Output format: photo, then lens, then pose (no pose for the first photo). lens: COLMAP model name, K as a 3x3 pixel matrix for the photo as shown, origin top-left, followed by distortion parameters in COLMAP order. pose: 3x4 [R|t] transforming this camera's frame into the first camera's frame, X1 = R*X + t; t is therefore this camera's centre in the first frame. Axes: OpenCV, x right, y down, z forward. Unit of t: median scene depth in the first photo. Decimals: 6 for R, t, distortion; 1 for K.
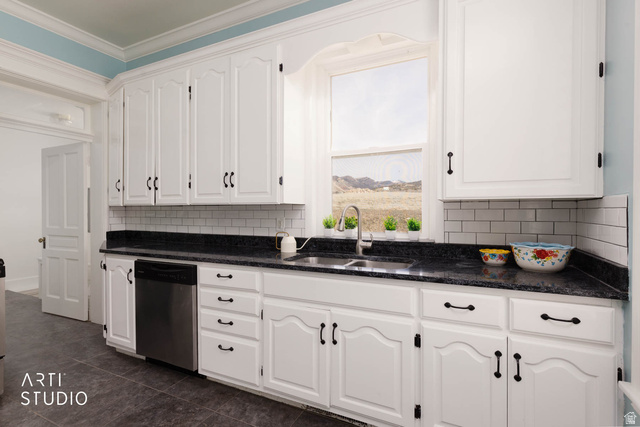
lens RADIAL K [[293.7, 0, 318.2], [0, 293.7, 210.9], [0, 0, 1]] dist [0.003773, 0.000682]
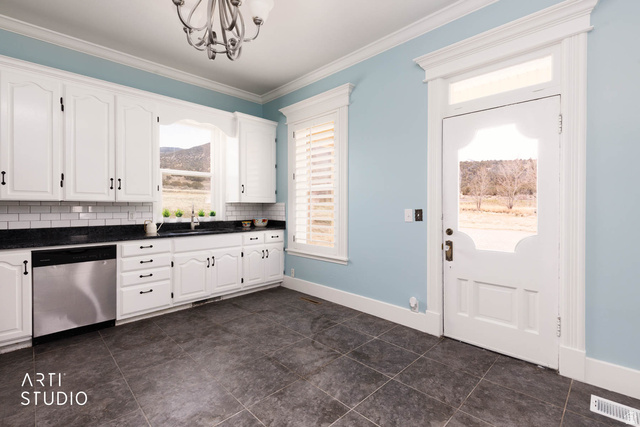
lens RADIAL K [[272.8, 0, 324.9], [0, 272.8, 205.9], [0, 0, 1]] dist [0.011668, 0.000184]
pose [[0.293550, 0.007267, 0.955916, -1.411461], [0.002699, 0.999961, -0.008431, 0.012603], [-0.955940, 0.005055, 0.293519, -0.361320]]
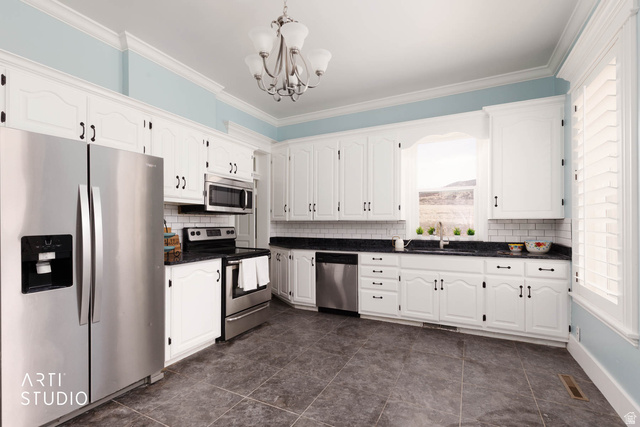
lens RADIAL K [[293.7, 0, 340.8], [0, 293.7, 219.8], [0, 0, 1]] dist [0.003773, 0.000682]
pose [[0.997844, 0.004173, 0.065498, -0.648618], [-0.002985, 0.999830, -0.018219, 0.007146], [-0.065563, 0.017985, 0.997686, -0.829043]]
